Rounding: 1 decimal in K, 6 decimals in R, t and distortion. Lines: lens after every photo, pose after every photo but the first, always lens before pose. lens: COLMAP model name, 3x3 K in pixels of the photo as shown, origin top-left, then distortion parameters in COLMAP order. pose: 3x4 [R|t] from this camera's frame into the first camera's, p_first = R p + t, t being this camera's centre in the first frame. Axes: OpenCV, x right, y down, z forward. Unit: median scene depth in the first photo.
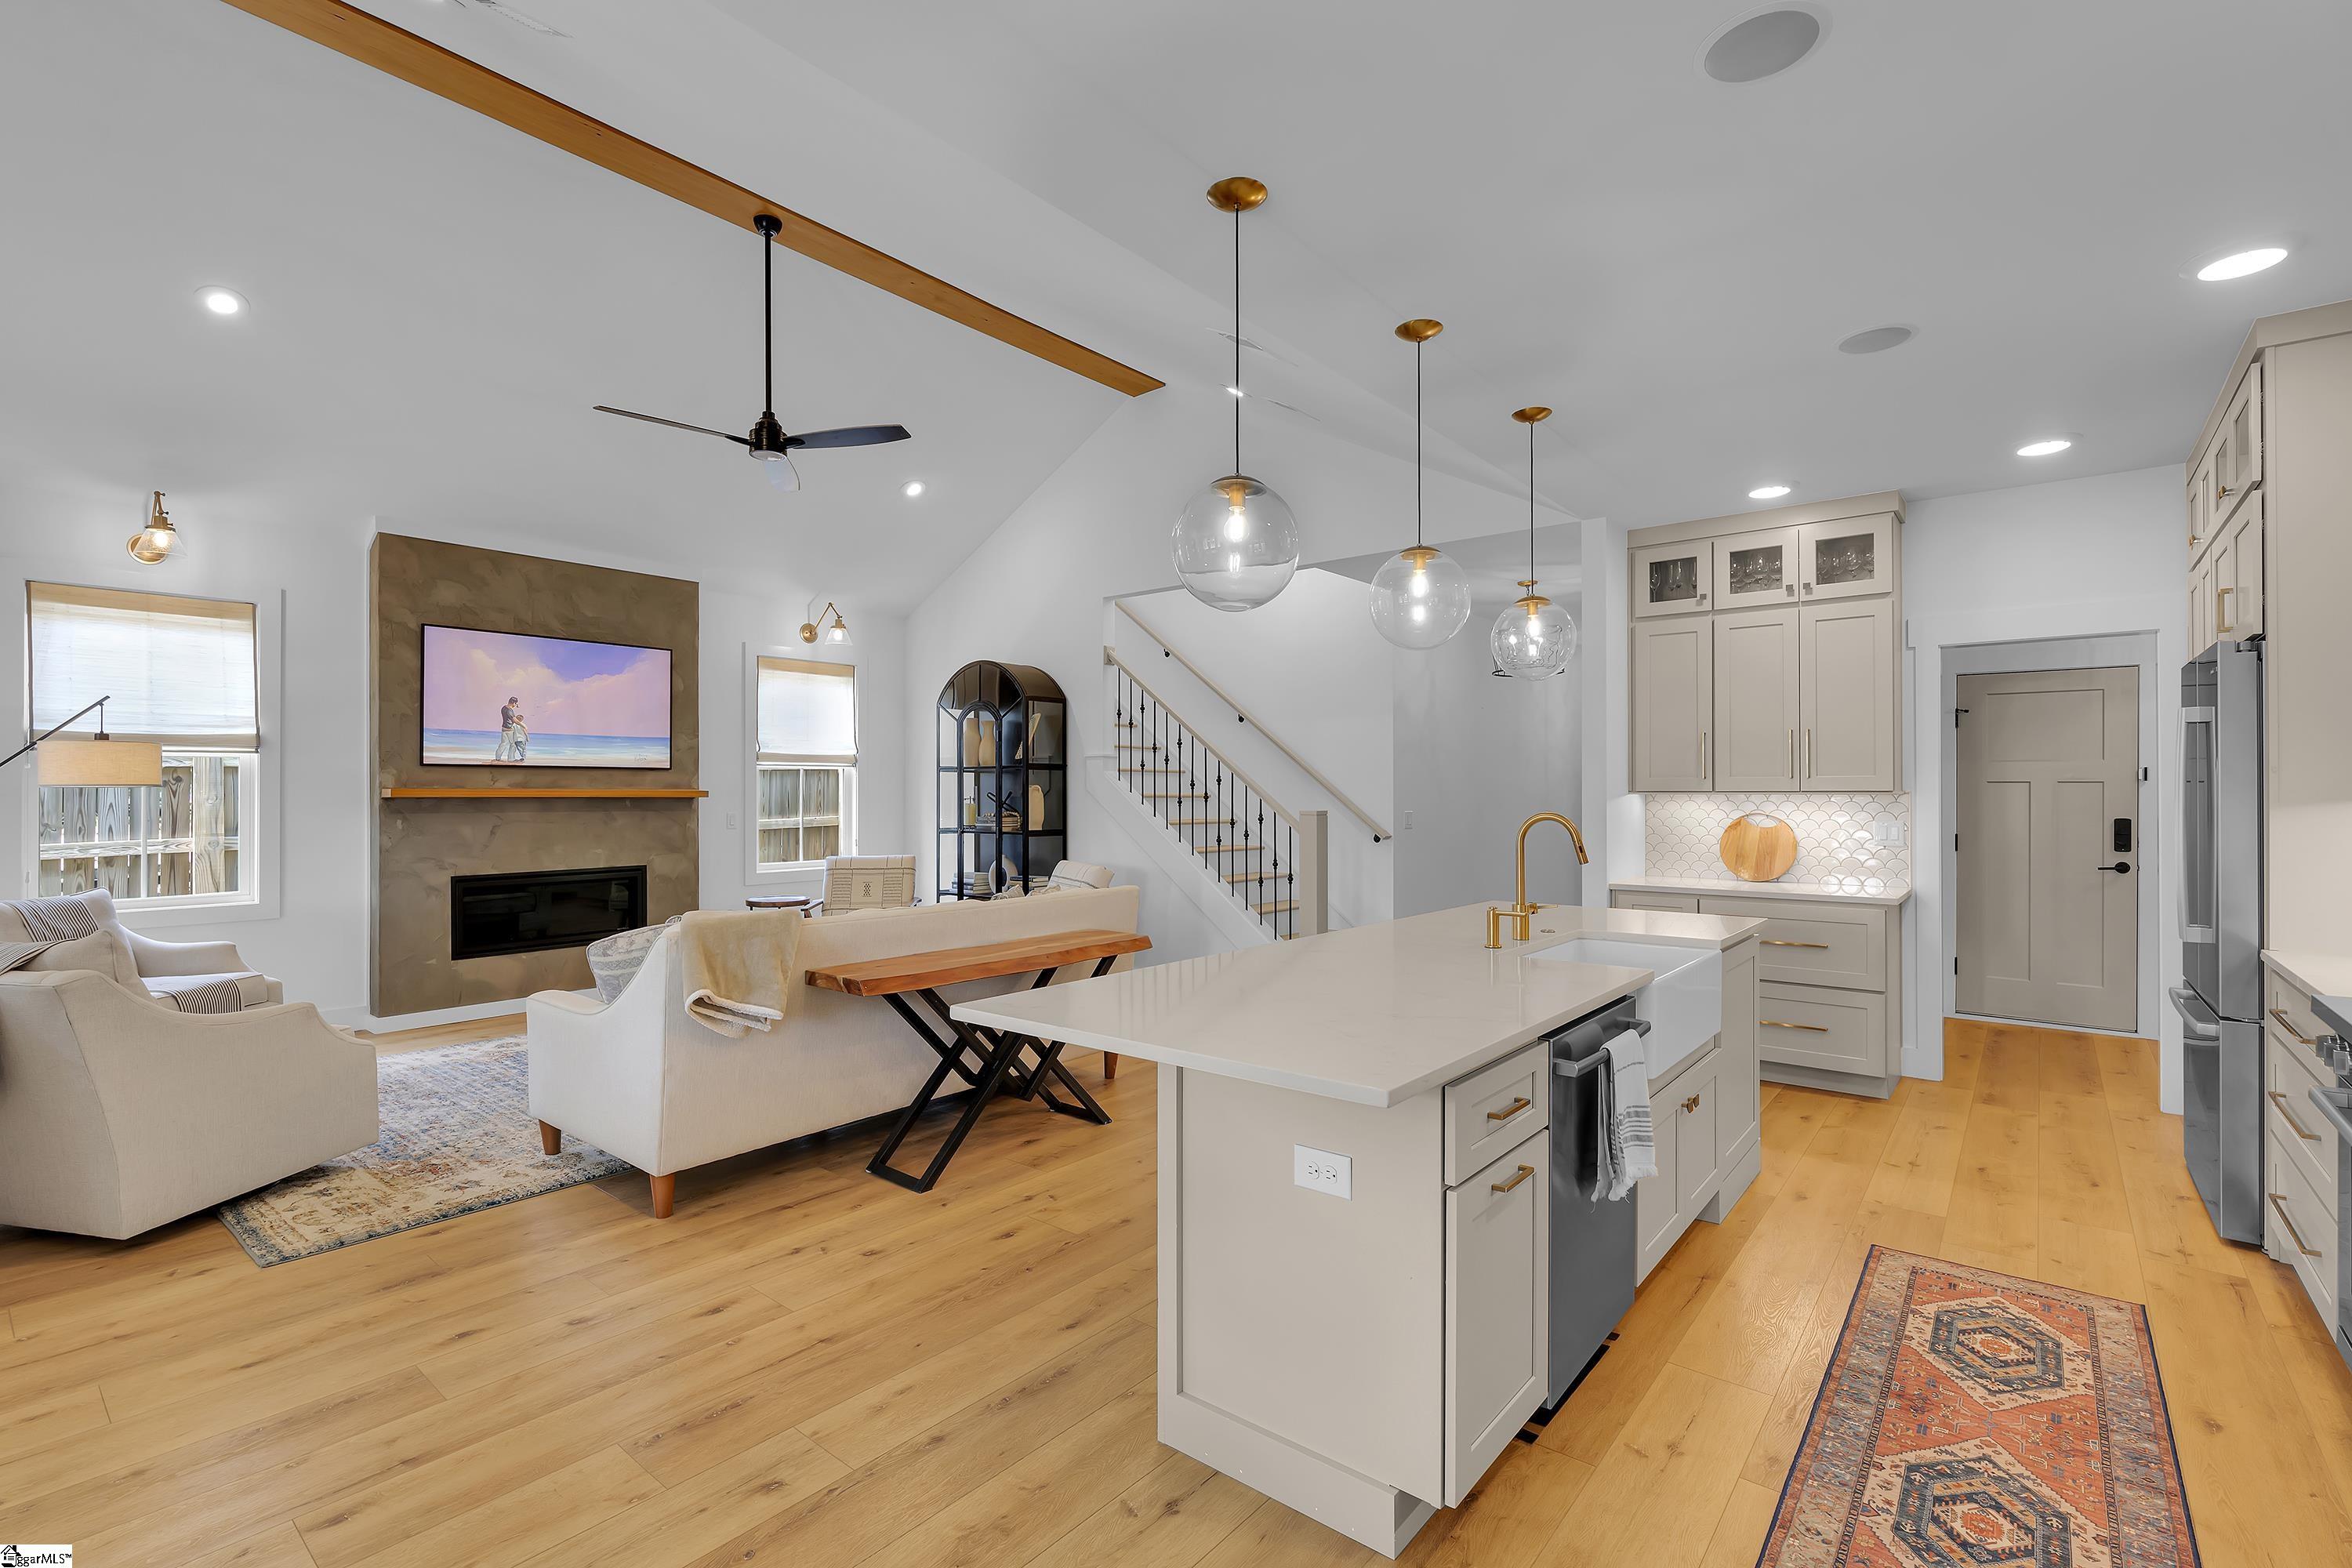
lens RADIAL K [[1034.7, 0, 1189.2], [0, 1034.7, 784.4], [0, 0, 1]] dist [-0.005231, -0.000160]
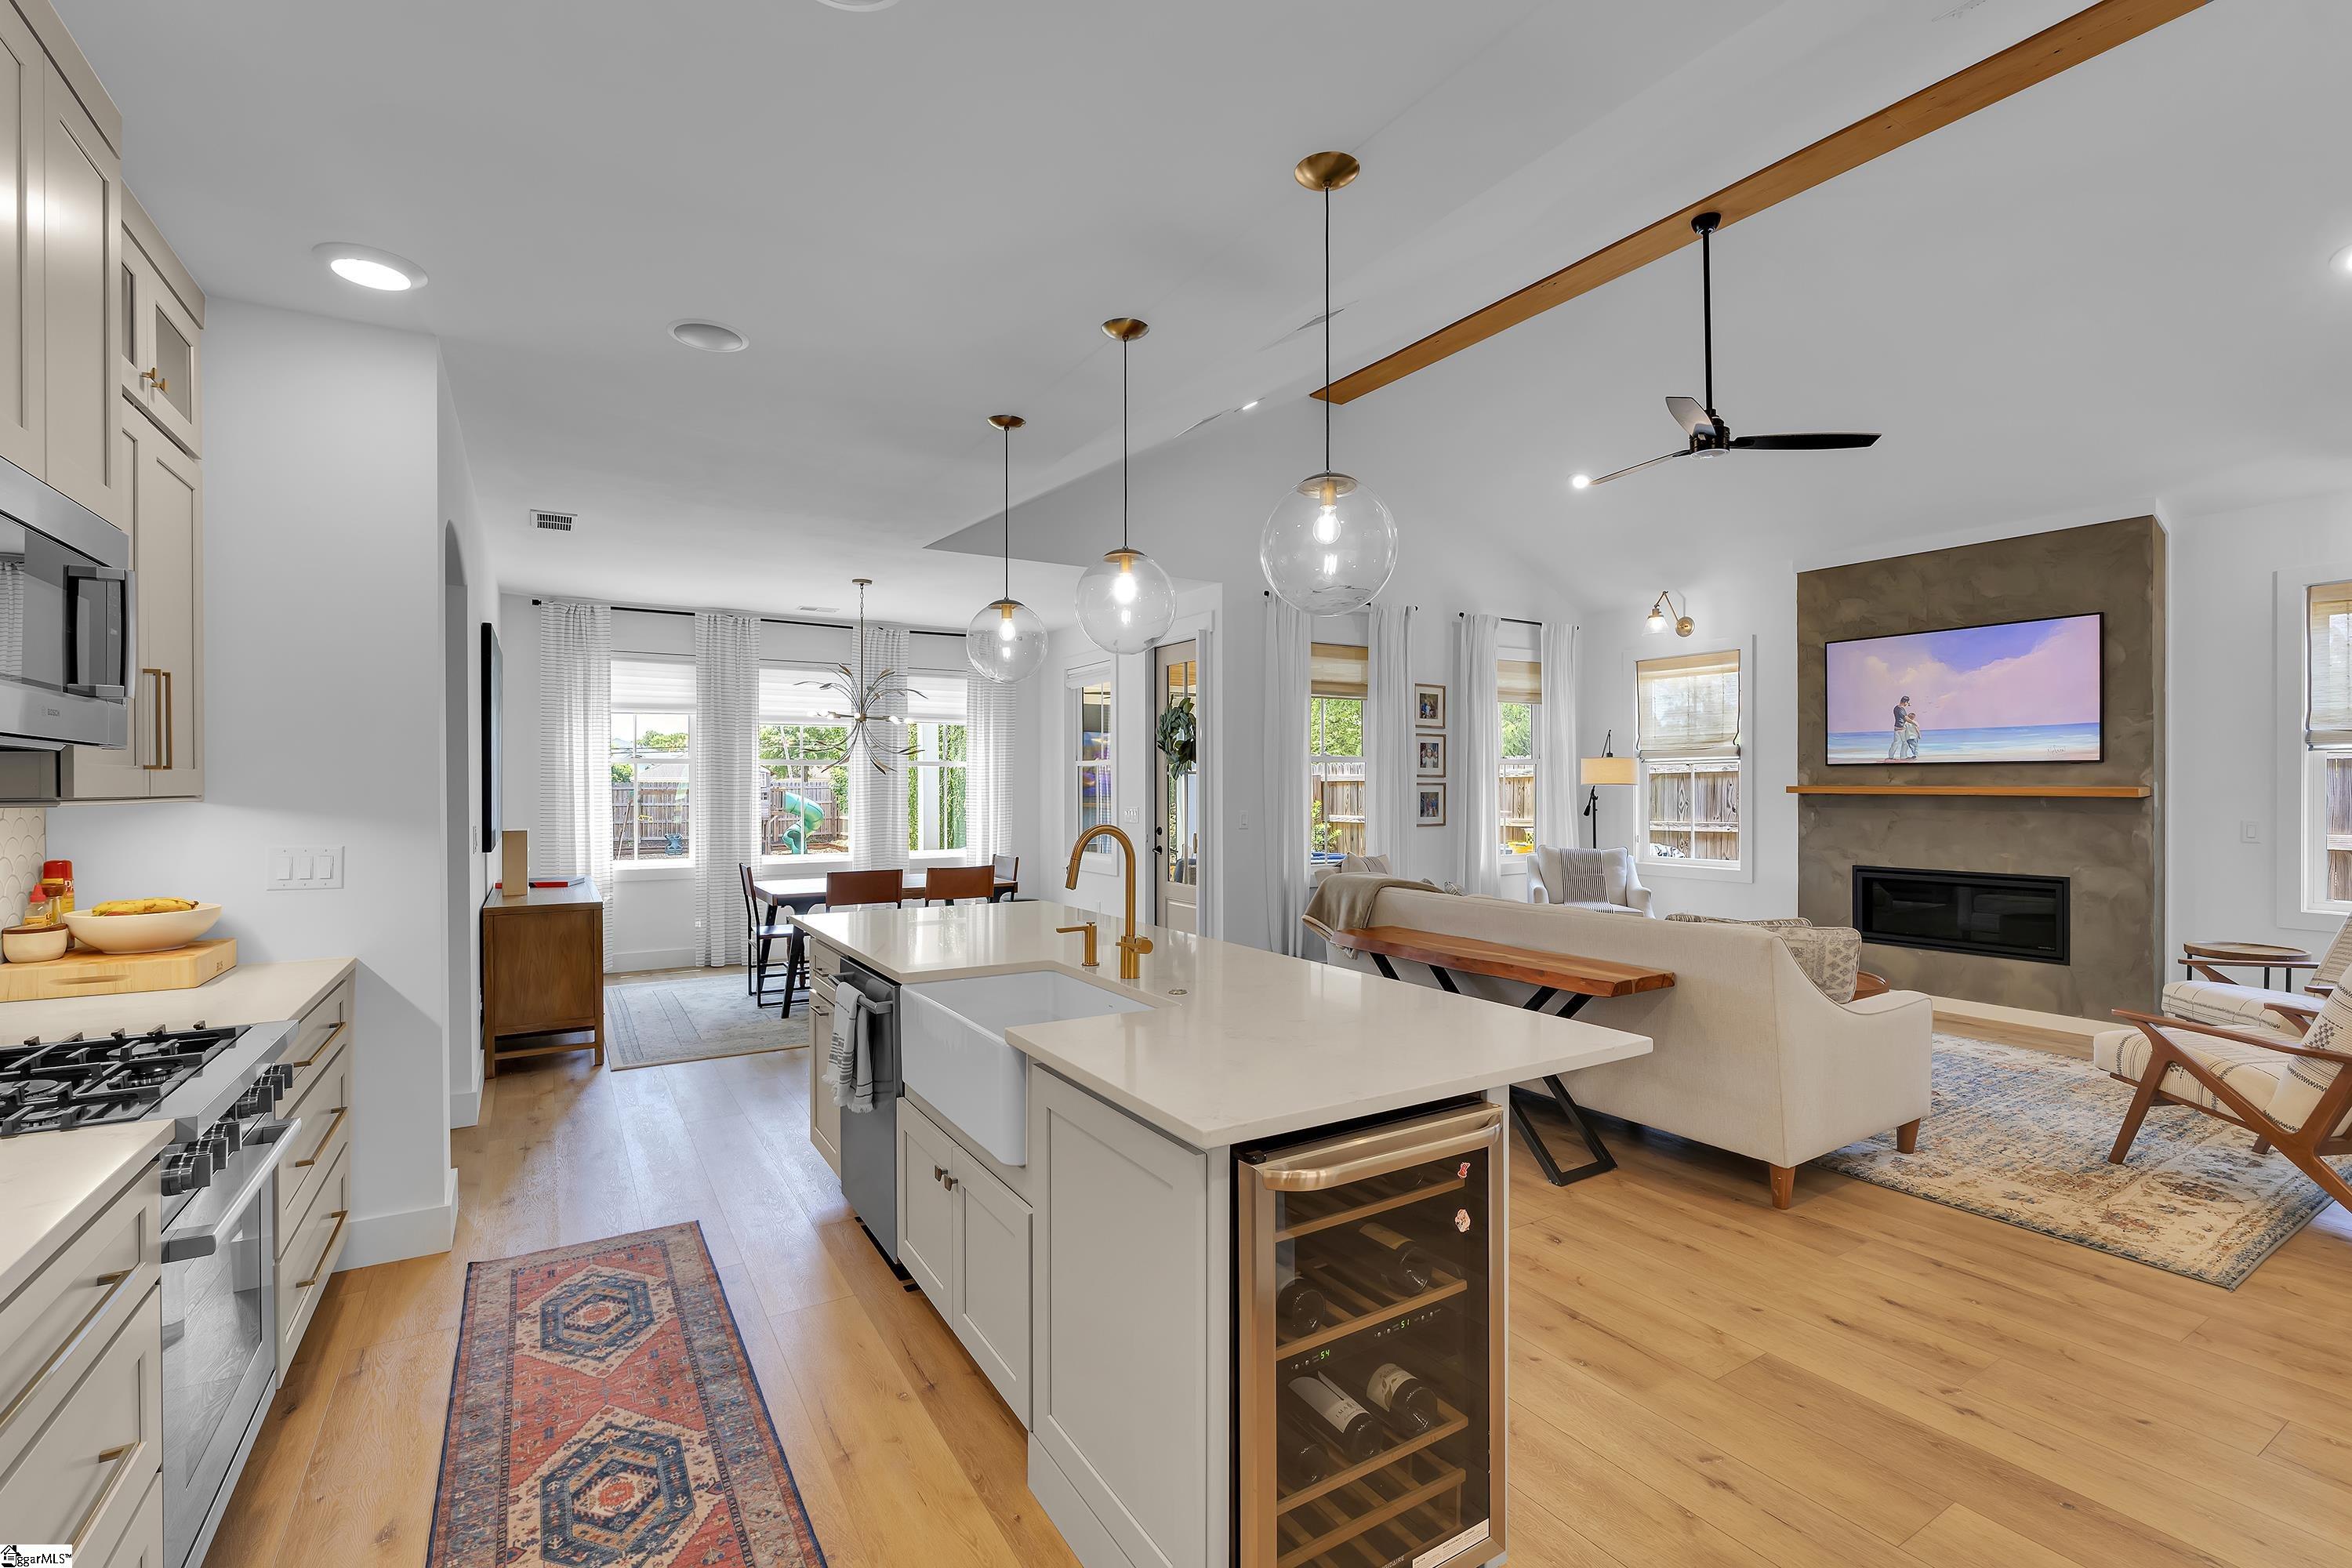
lens RADIAL K [[1034.7, 0, 1189.3], [0, 1034.7, 791.2], [0, 0, 1]] dist [-0.005231, -0.000160]
pose [[-0.316118, 0.008228, -0.948684, 0.575059], [0.007634, 0.999952, 0.006128, -0.002476], [0.948689, -0.005305, -0.316166, 0.690377]]
